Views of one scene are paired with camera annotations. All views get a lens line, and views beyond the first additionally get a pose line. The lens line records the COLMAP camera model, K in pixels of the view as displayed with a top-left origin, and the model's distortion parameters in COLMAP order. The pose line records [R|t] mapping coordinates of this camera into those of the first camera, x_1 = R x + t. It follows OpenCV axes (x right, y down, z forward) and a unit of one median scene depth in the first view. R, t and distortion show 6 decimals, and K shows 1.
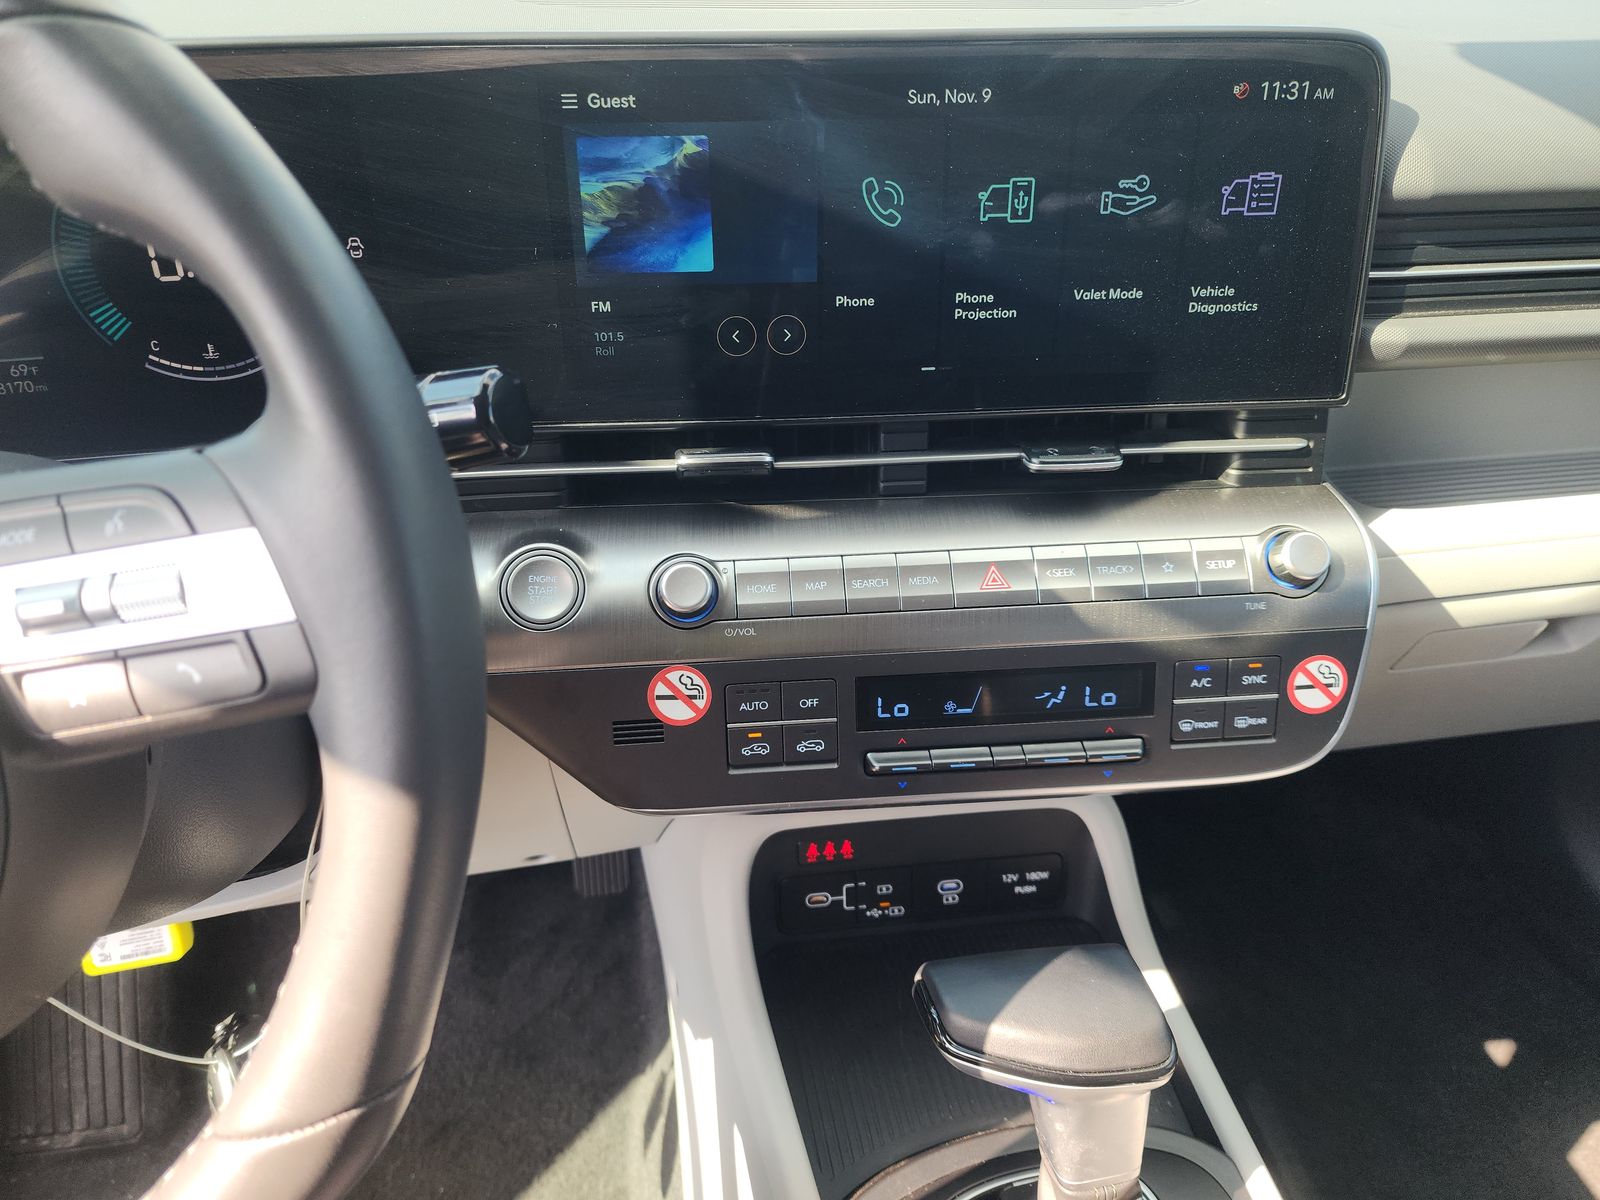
lens RADIAL K [[1057.7, 0, 806.2], [0, 1057.7, 593.2], [0, 0, 1]] dist [0.079682, -0.083307]
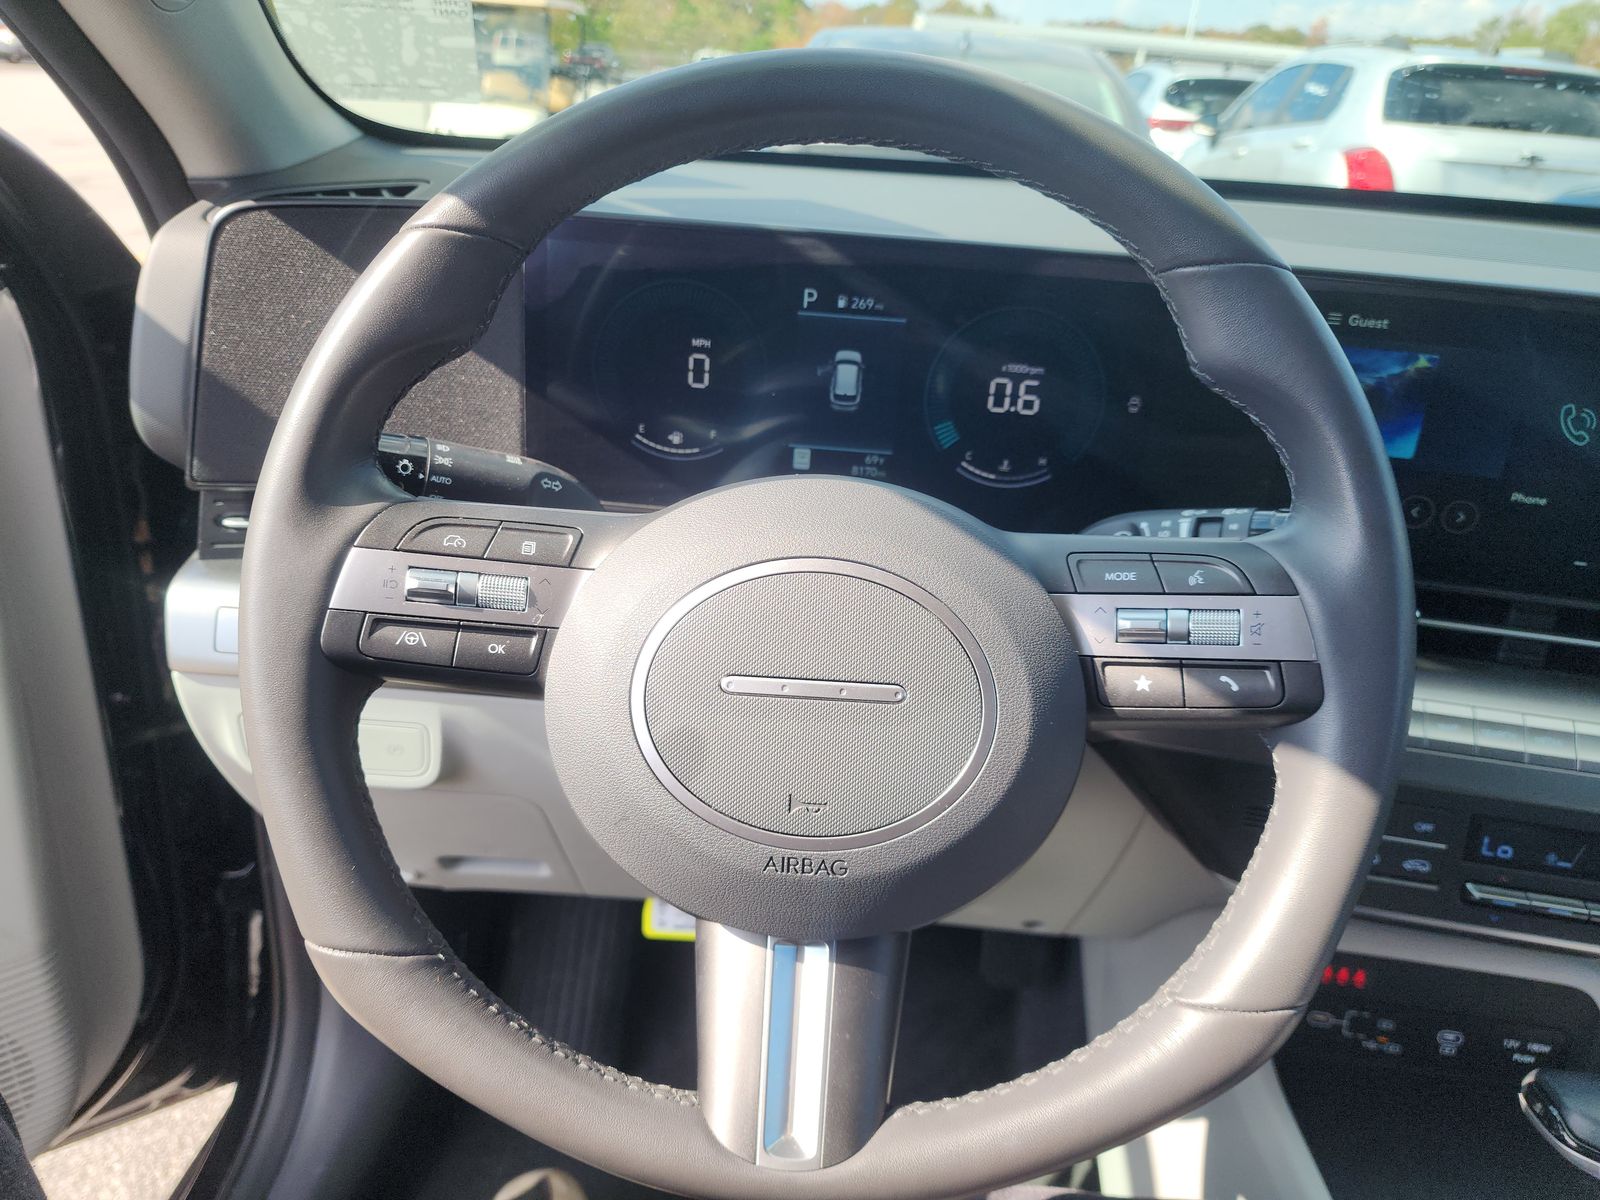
lens RADIAL K [[1083.3, 0, 799.7], [0, 1083.3, 625.3], [0, 0, 1]] dist [0.040727, -0.039894]
pose [[0.964875, 0.175628, -0.195374, -0.456107], [-0.196635, 0.975984, -0.093758, 0.133453], [0.174215, 0.128883, 0.976237, -0.308143]]
